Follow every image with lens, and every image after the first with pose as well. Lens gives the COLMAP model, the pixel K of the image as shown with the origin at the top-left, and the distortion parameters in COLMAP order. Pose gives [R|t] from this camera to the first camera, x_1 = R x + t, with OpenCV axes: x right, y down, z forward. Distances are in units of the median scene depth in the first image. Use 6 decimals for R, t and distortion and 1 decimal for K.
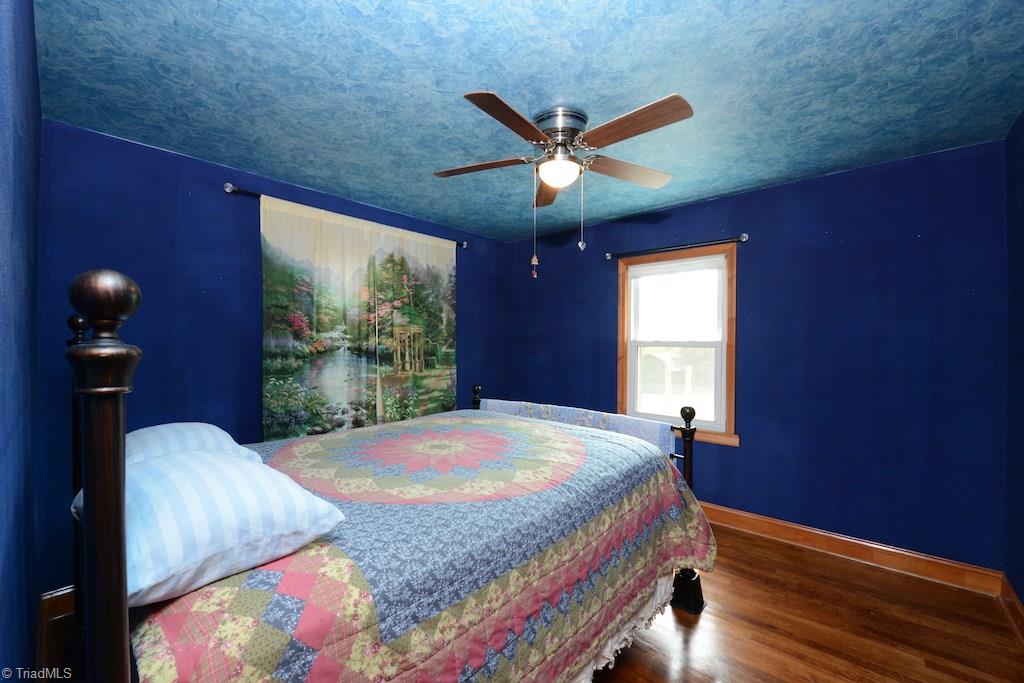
lens RADIAL K [[407.8, 0, 510.2], [0, 407.8, 342.5], [0, 0, 1]] dist [-0.016078, -0.001856]
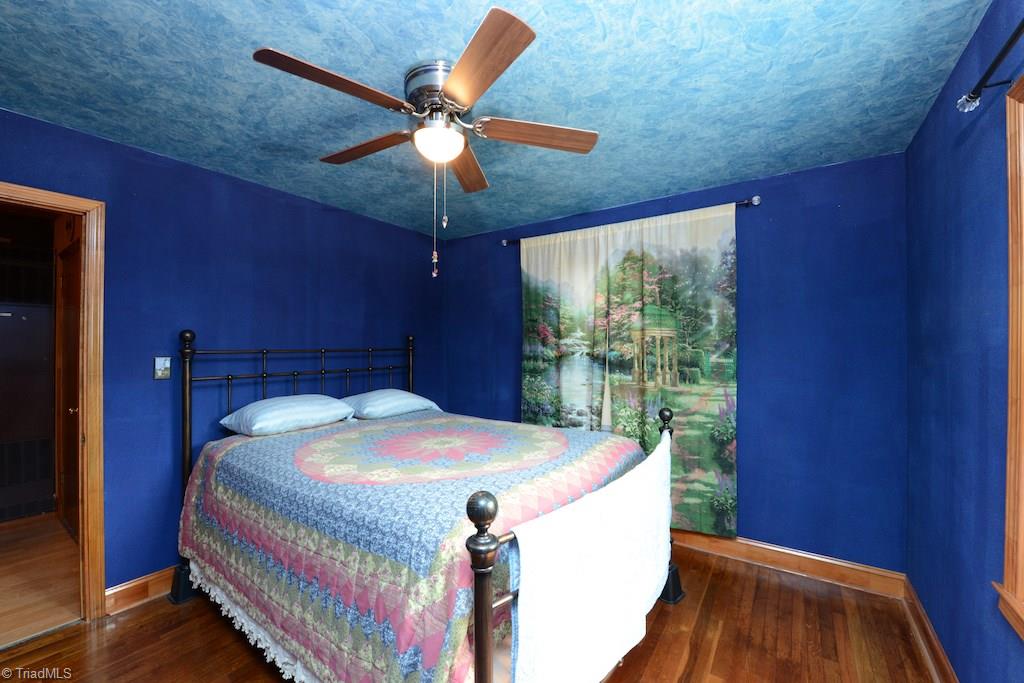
lens RADIAL K [[407.8, 0, 510.2], [0, 407.8, 342.5], [0, 0, 1]] dist [-0.016078, -0.001856]
pose [[0.119999, -0.009235, -0.992731, 0.617102], [-0.001927, 0.999953, -0.009536, -0.005139], [0.992772, 0.003058, 0.119975, 0.676204]]
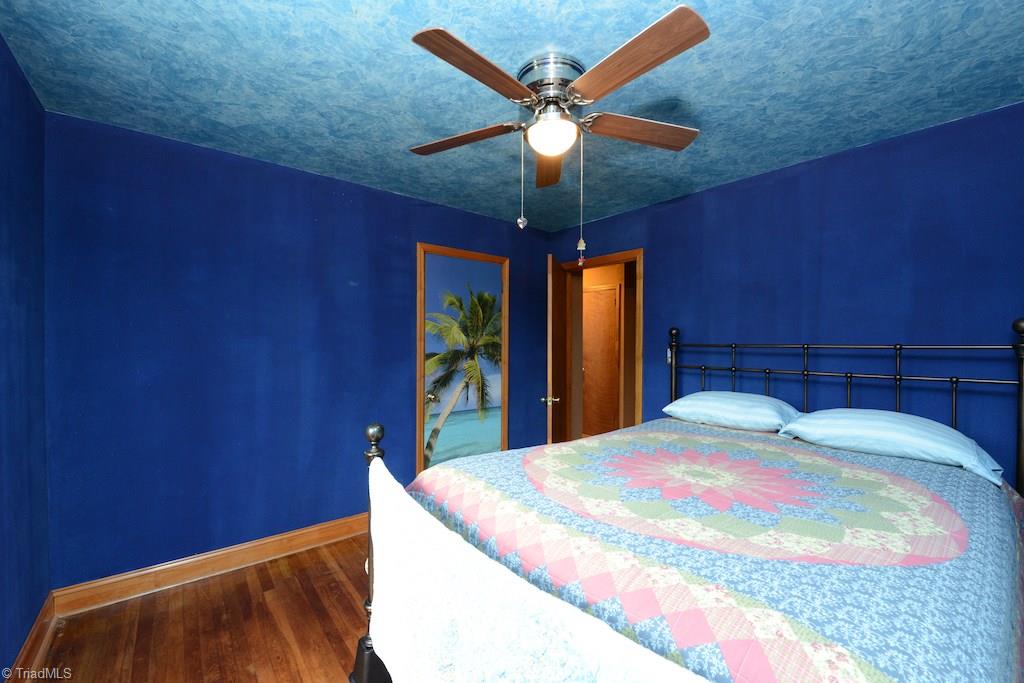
lens RADIAL K [[412.7, 0, 510.5], [0, 412.7, 342.7], [0, 0, 1]] dist [-0.009112, -0.004886]
pose [[-0.986581, -0.008780, 0.163034, 0.041895], [-0.007850, 0.999949, 0.006350, -0.002154], [-0.163081, 0.004985, -0.986600, 1.193492]]
